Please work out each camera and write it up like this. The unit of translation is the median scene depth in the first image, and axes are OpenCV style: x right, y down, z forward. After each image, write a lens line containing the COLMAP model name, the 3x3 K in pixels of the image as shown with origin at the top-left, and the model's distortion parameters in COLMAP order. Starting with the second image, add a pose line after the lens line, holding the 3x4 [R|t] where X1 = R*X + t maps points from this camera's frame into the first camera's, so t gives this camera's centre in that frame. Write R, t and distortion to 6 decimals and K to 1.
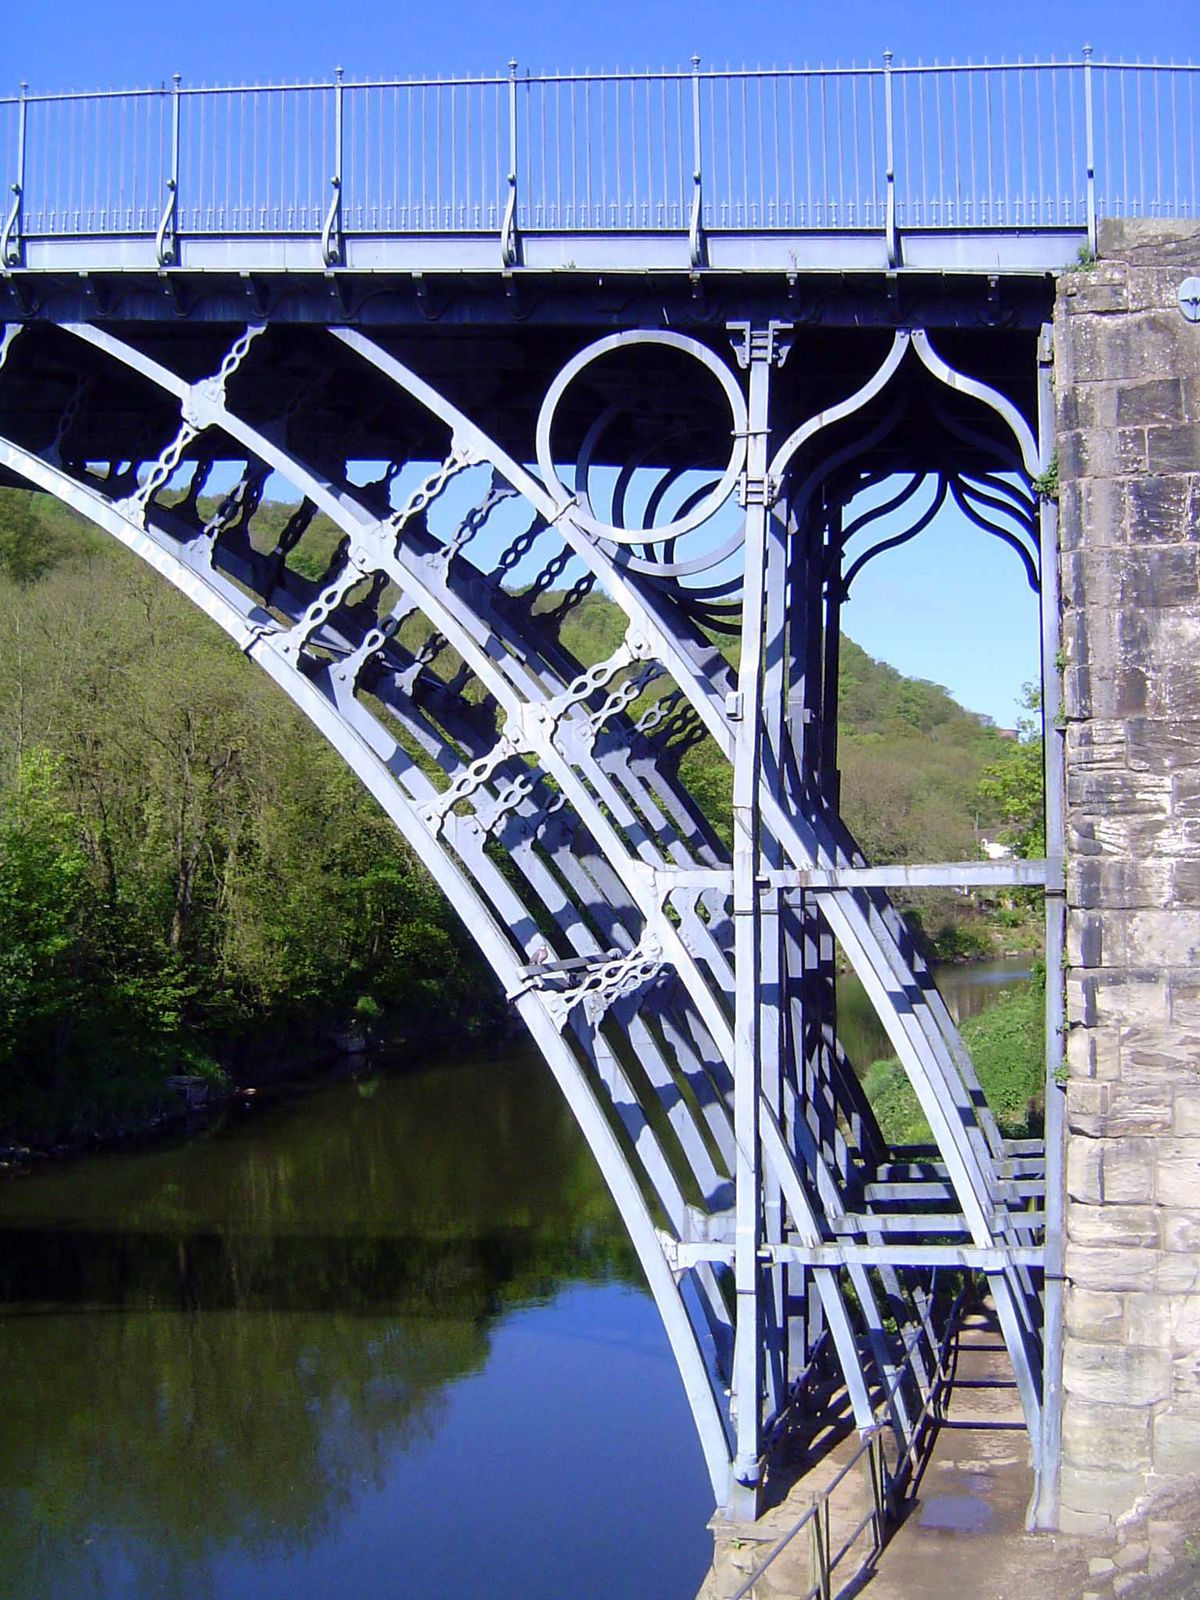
lens RADIAL K [[1805.5, 0, 596.4], [0, 1805.5, 799.2], [0, 0, 1]] dist [-0.114083, 0.000000]
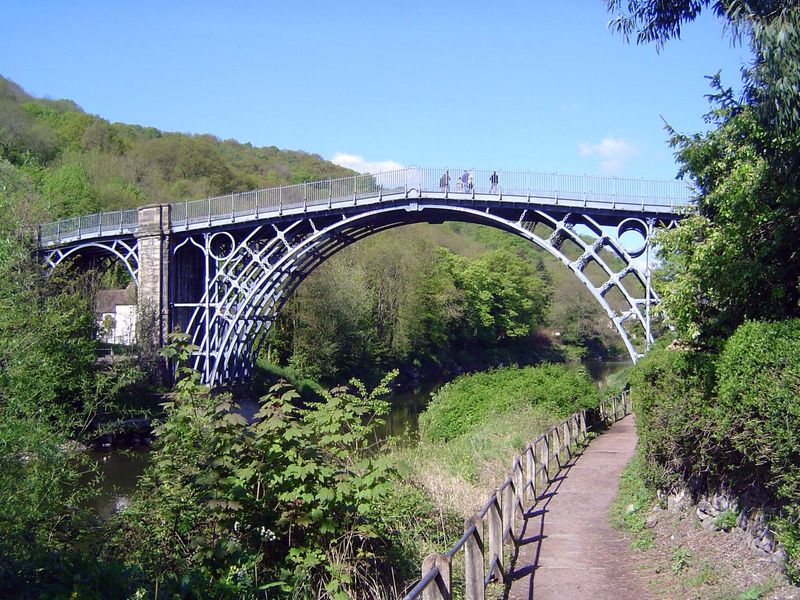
lens RADIAL K [[902.7, 0, 401.8], [0, 902.7, 300.7], [0, 0, 1]] dist [-0.114083, 0.000000]
pose [[0.999865, 0.012638, -0.010534, -0.862653], [-0.012528, 0.999867, 0.010413, 0.024319], [0.010665, -0.010280, 0.999890, -2.542330]]
